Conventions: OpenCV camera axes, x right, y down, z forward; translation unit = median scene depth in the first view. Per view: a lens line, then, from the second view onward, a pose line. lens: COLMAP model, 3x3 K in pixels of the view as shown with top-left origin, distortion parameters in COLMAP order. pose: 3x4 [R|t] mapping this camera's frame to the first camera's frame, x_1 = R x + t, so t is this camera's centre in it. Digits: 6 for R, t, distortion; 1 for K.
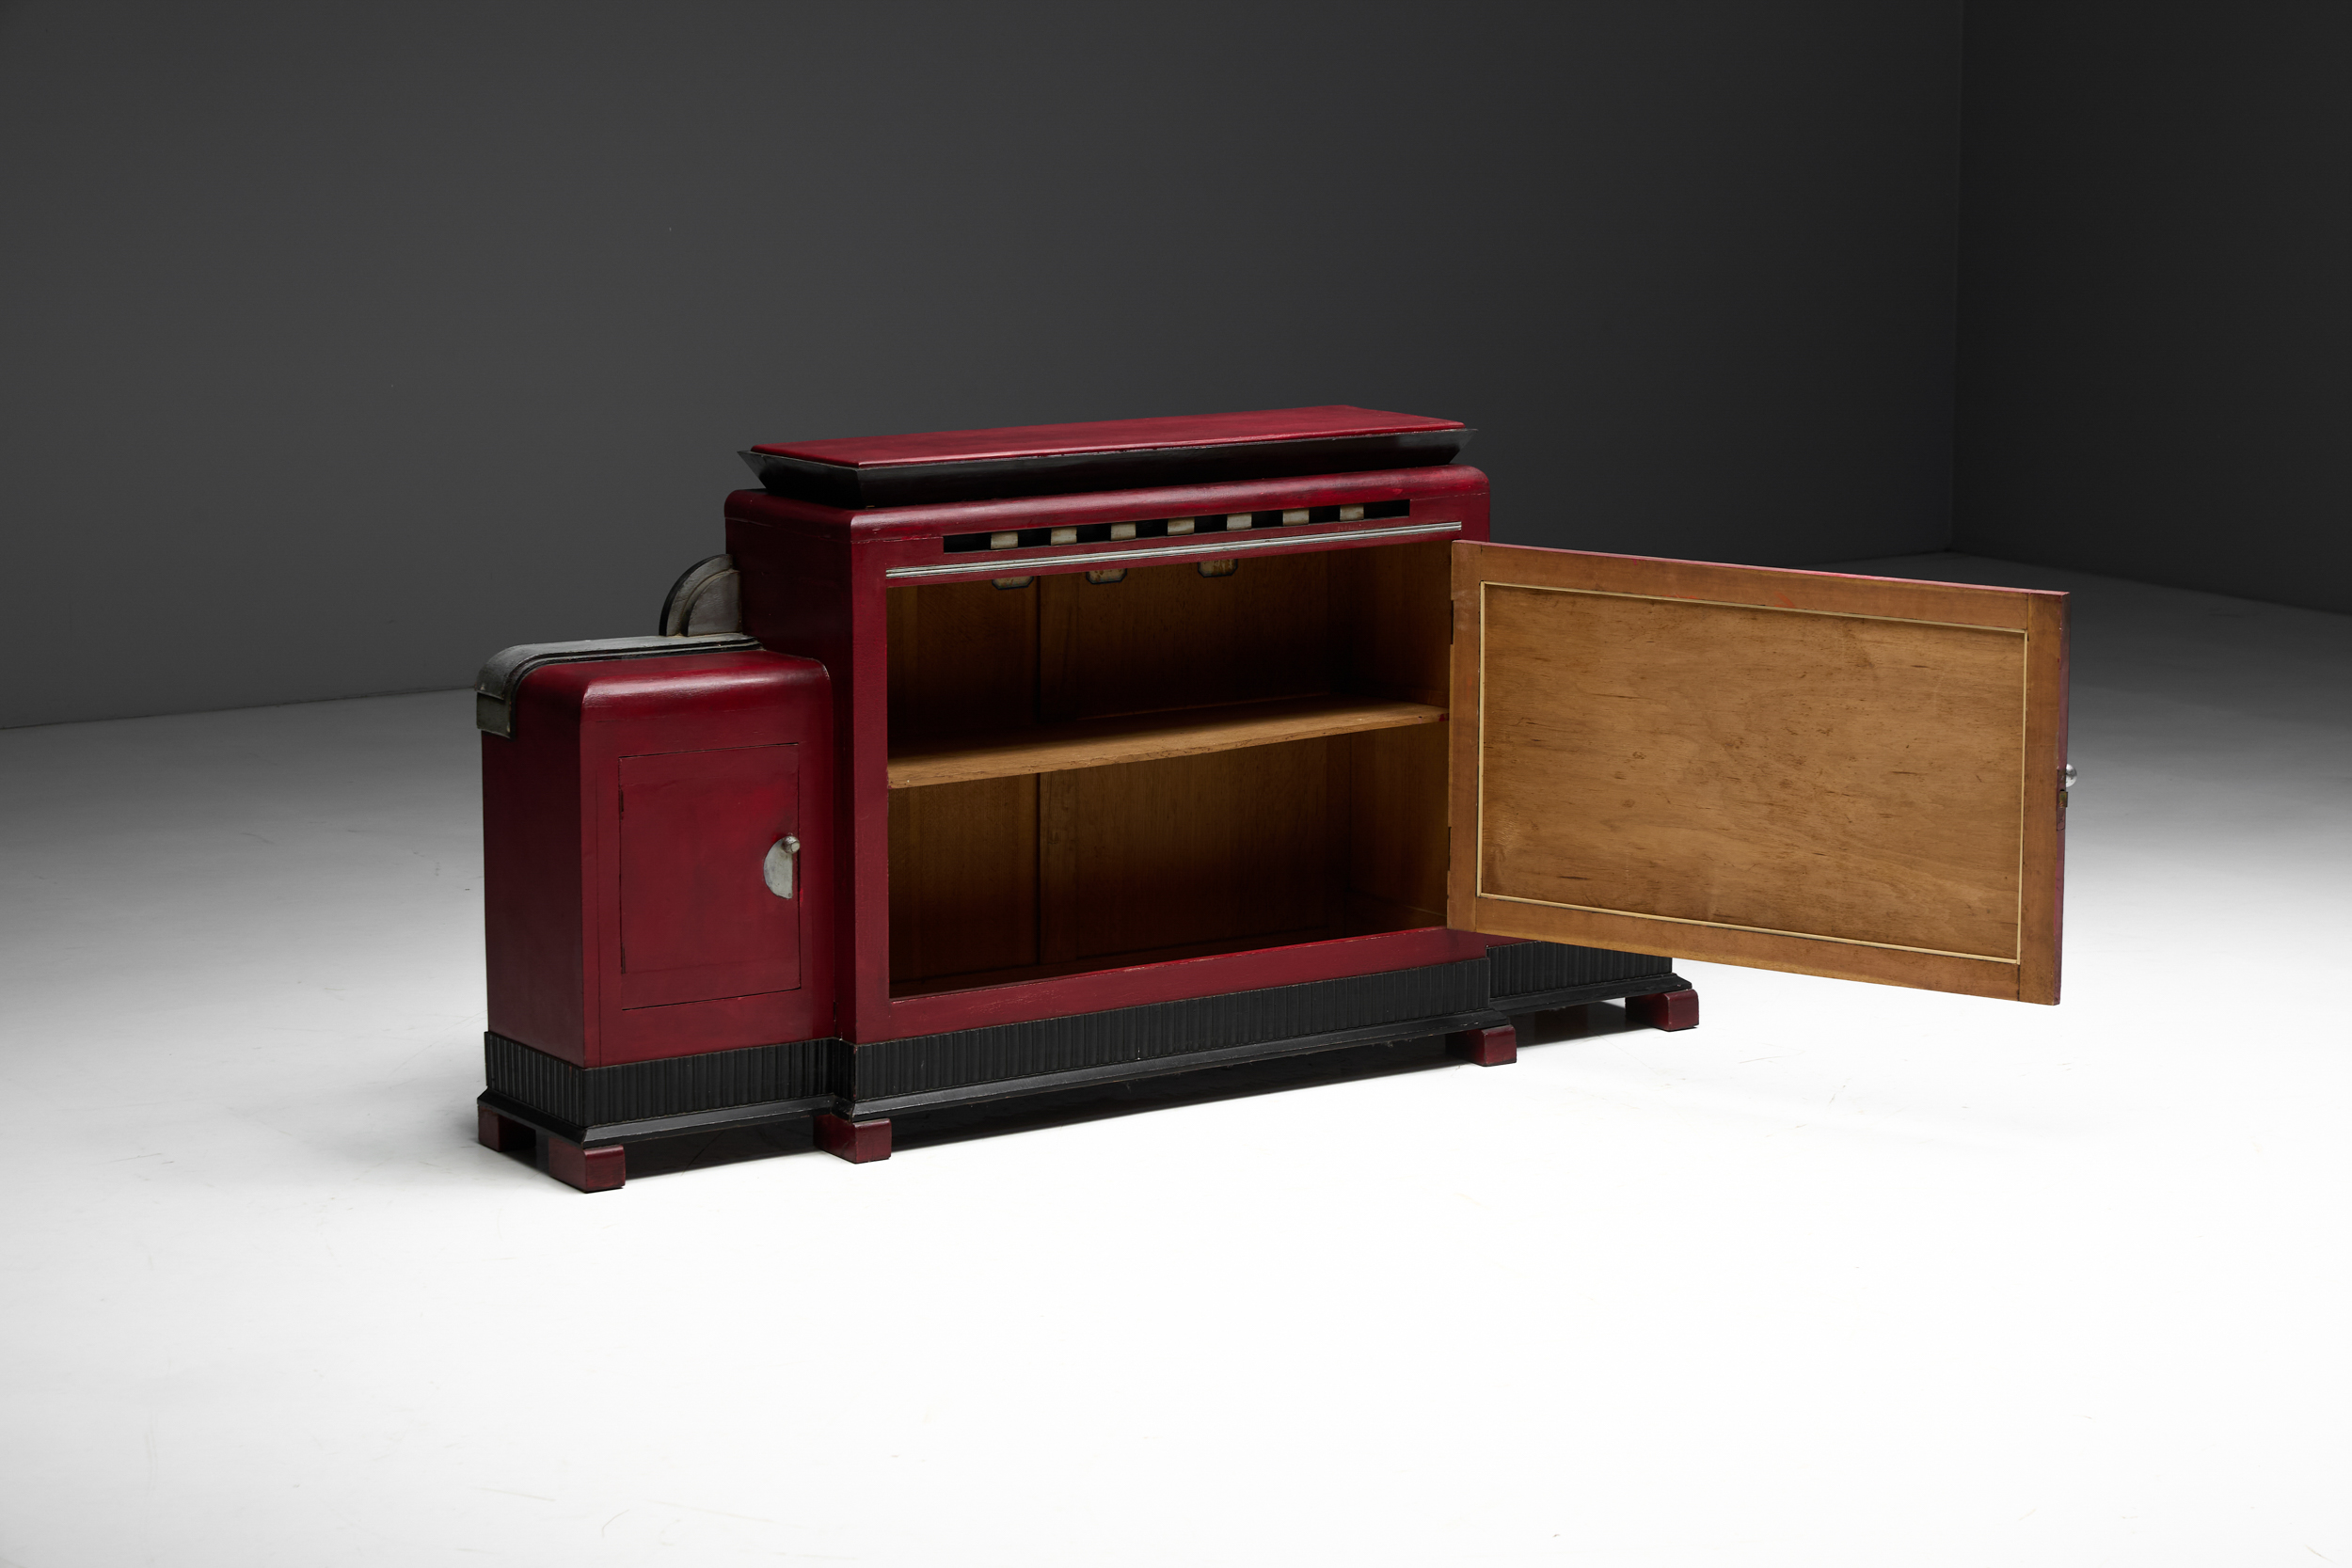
lens RADIAL K [[5422.8, 0, 1170.8], [0, 5422.8, 789.3], [0, 0, 1]] dist [0.011554, 0.000000]
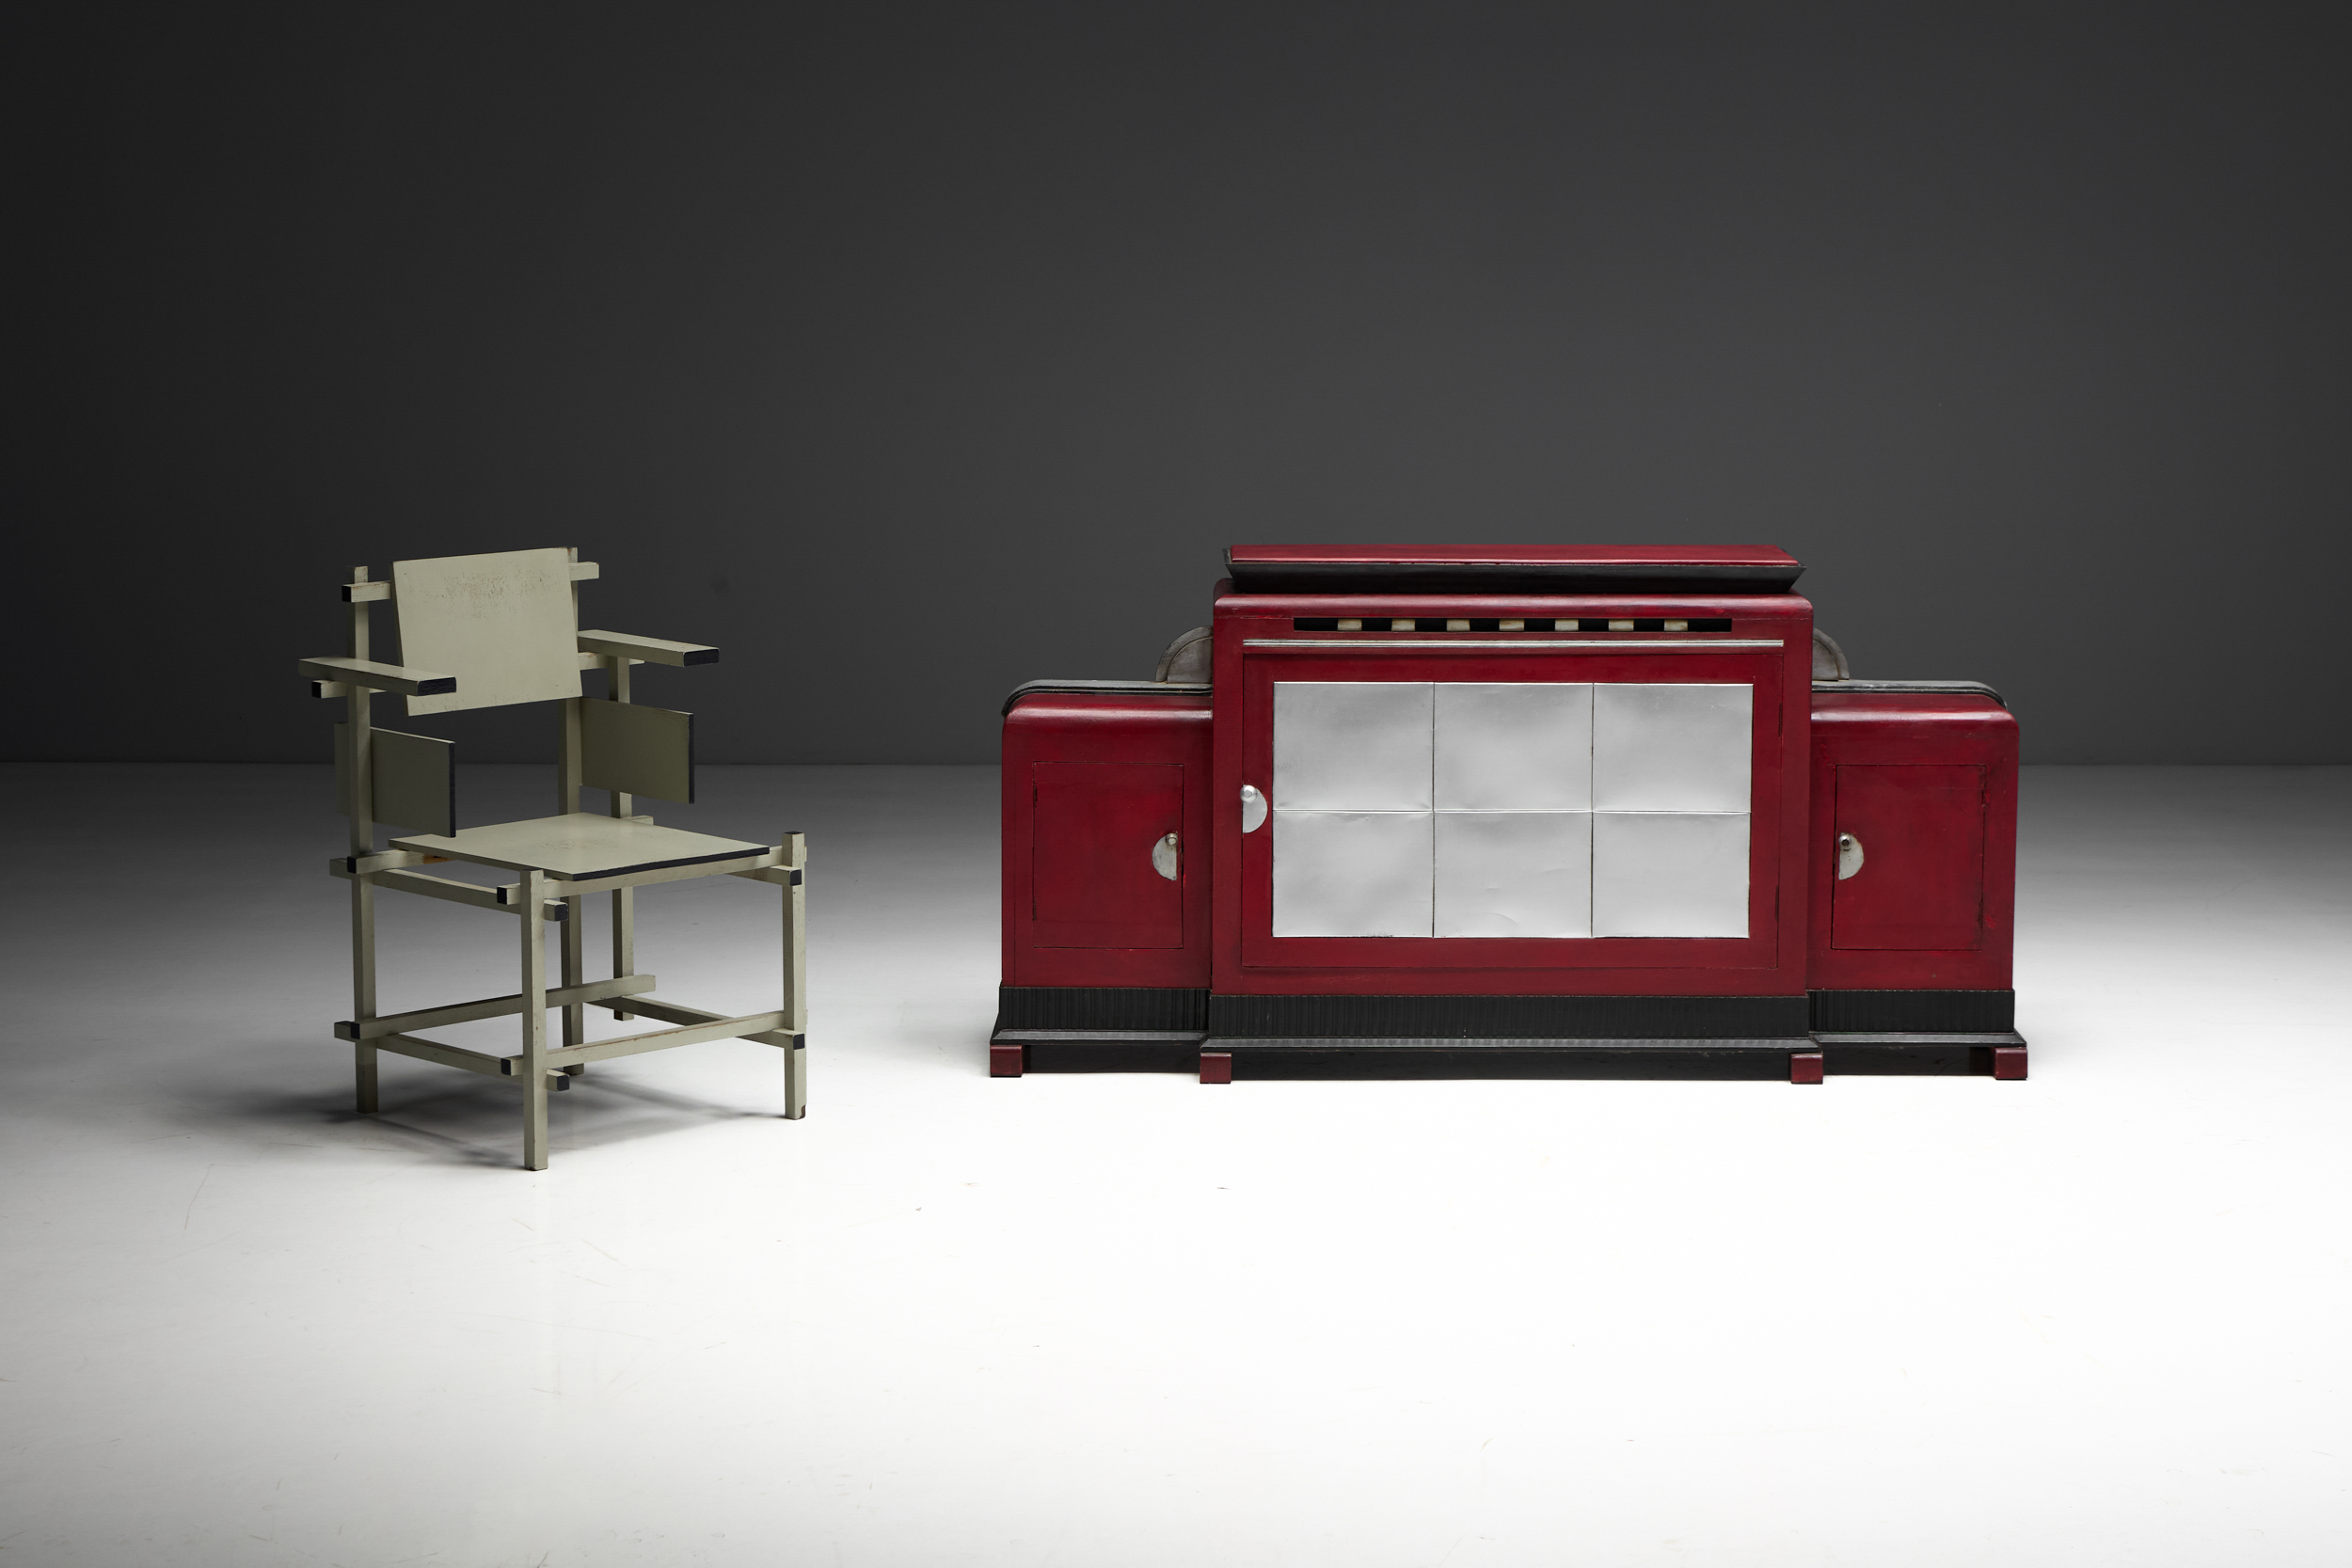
lens RADIAL K [[5002.7, 0, 1189.7], [0, 5002.7, 770.5], [0, 0, 1]] dist [0.037068, 0.000000]
pose [[0.830323, 0.077422, -0.551878, 0.602571], [-0.094882, 0.995484, -0.003099, -0.003332], [0.549145, 0.054936, 0.833919, -0.029759]]
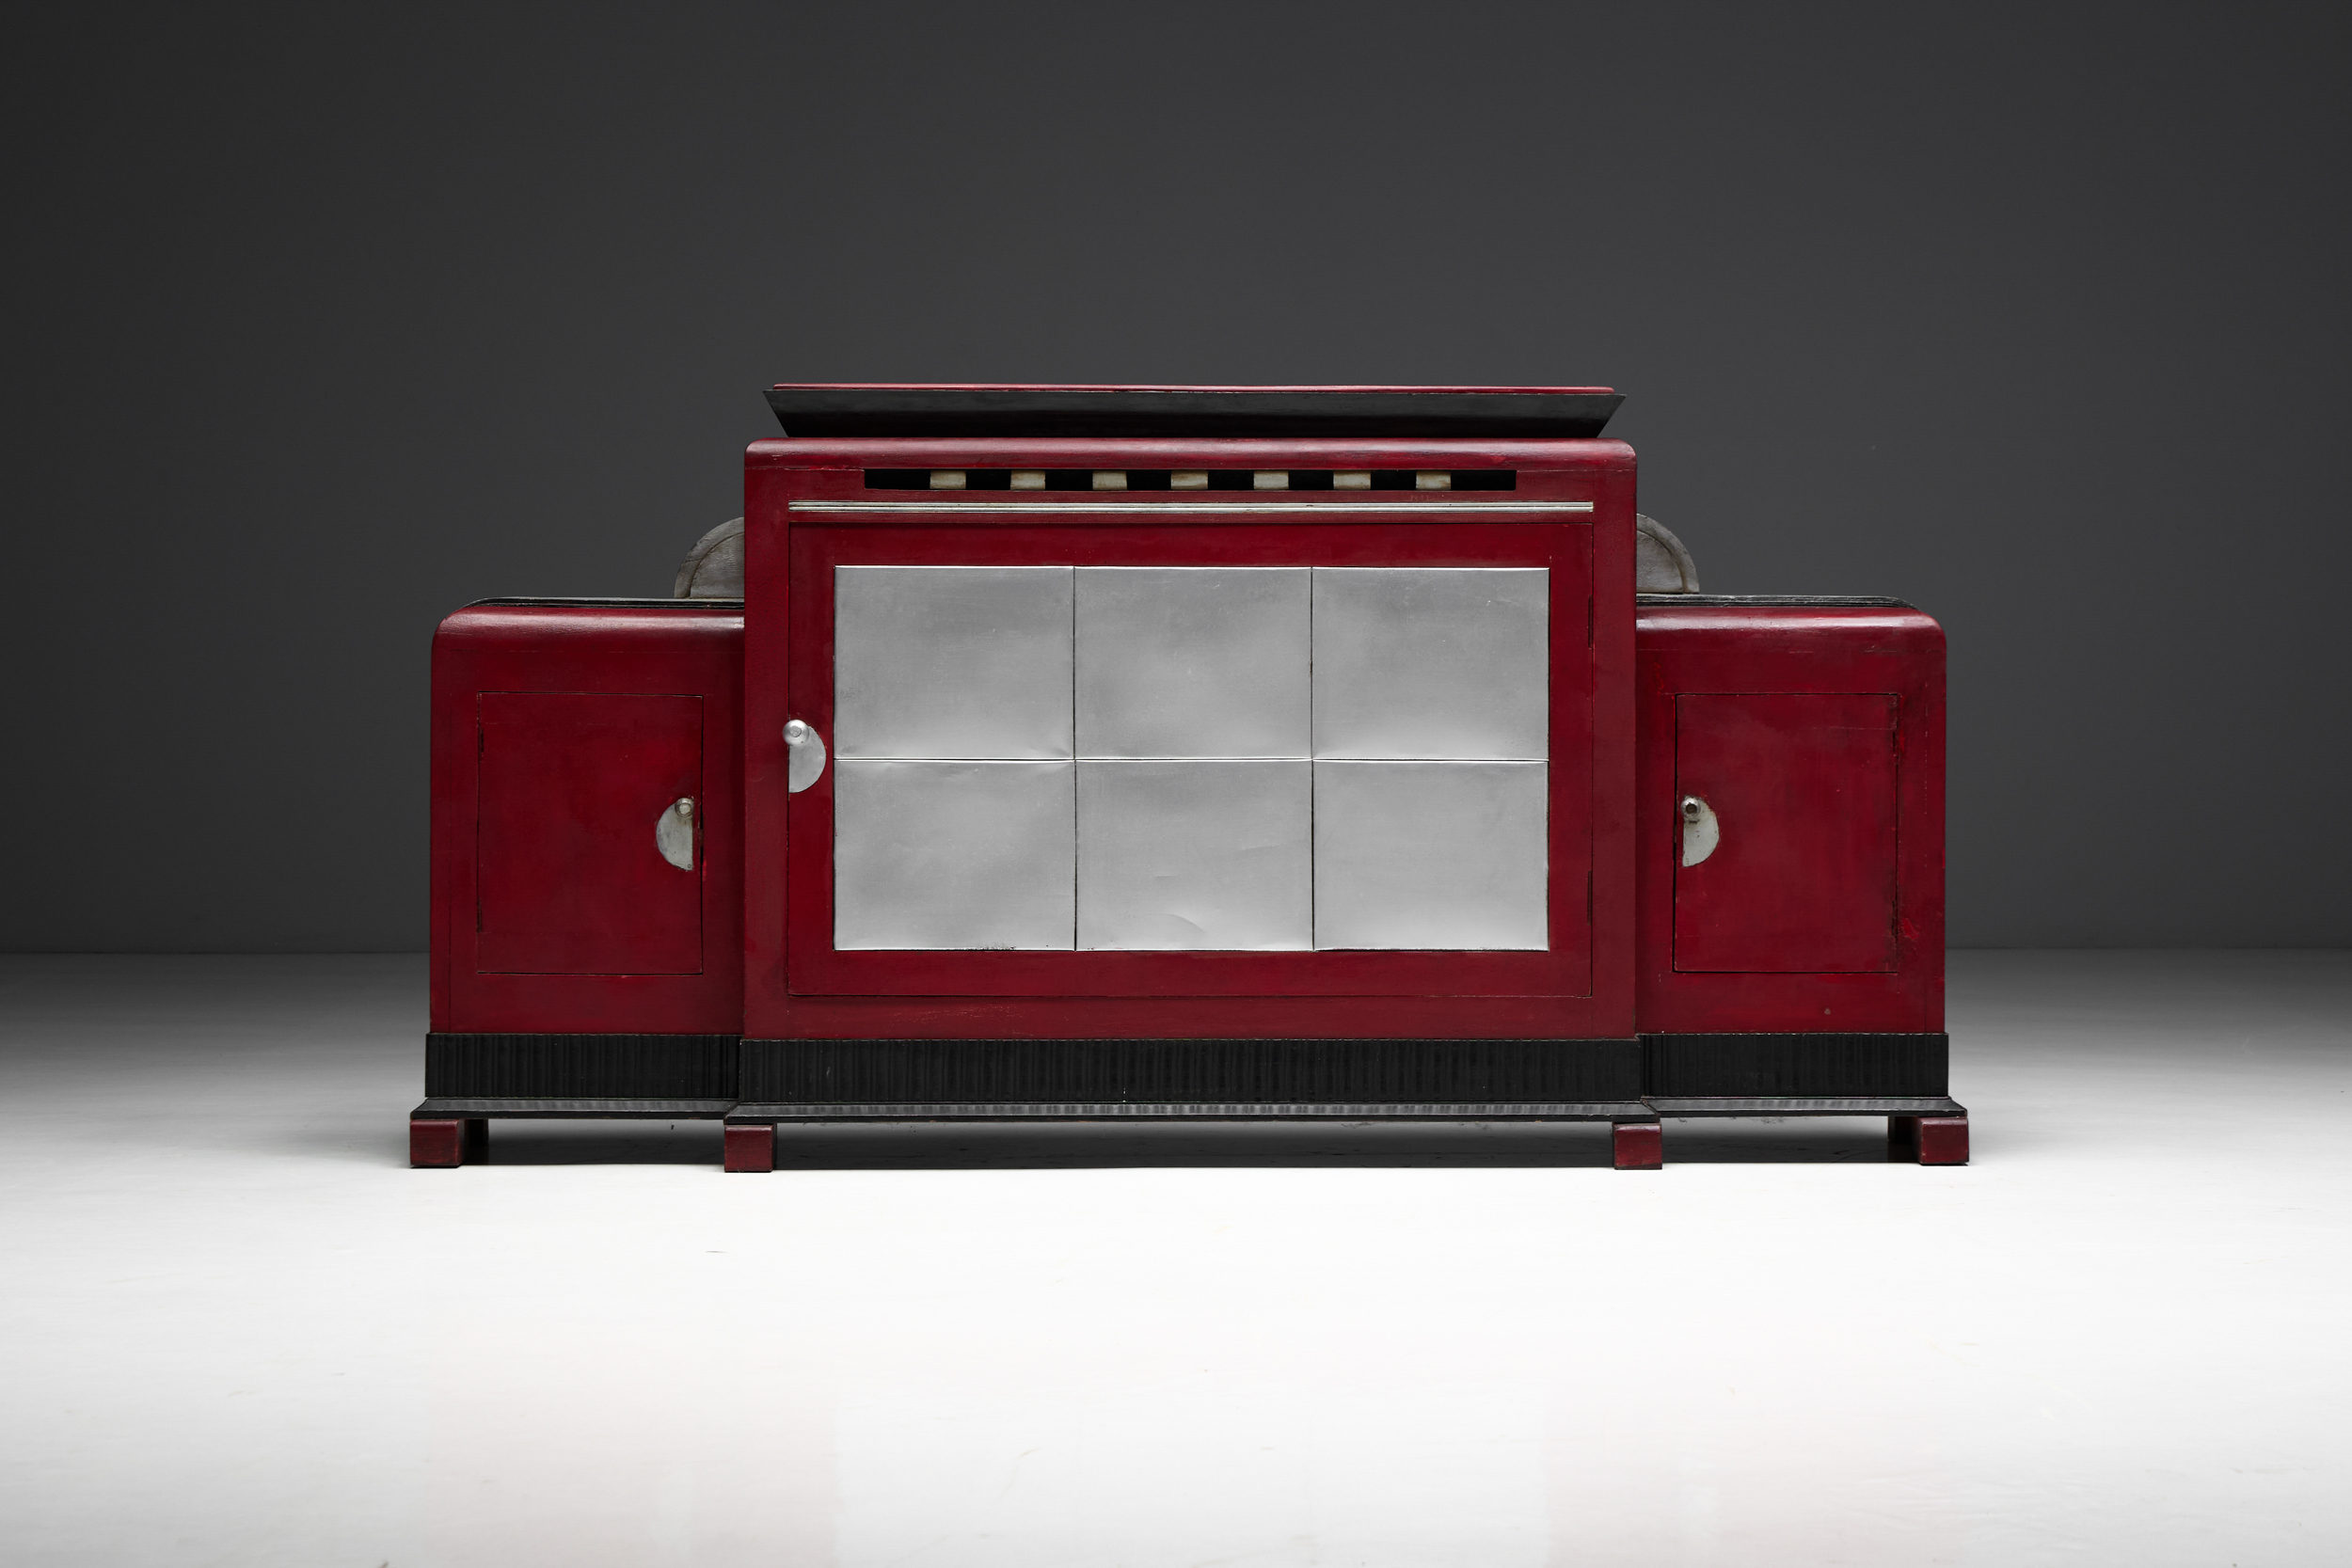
lens RADIAL K [[6106.3, 0, 1165.6], [0, 6106.3, 720.0], [0, 0, 1]] dist [0.012236, 0.000000]
pose [[0.839551, 0.011284, -0.543164, 0.533469], [-0.091443, 0.988455, -0.120807, 0.108263], [0.535530, 0.151092, 0.830890, 0.197602]]
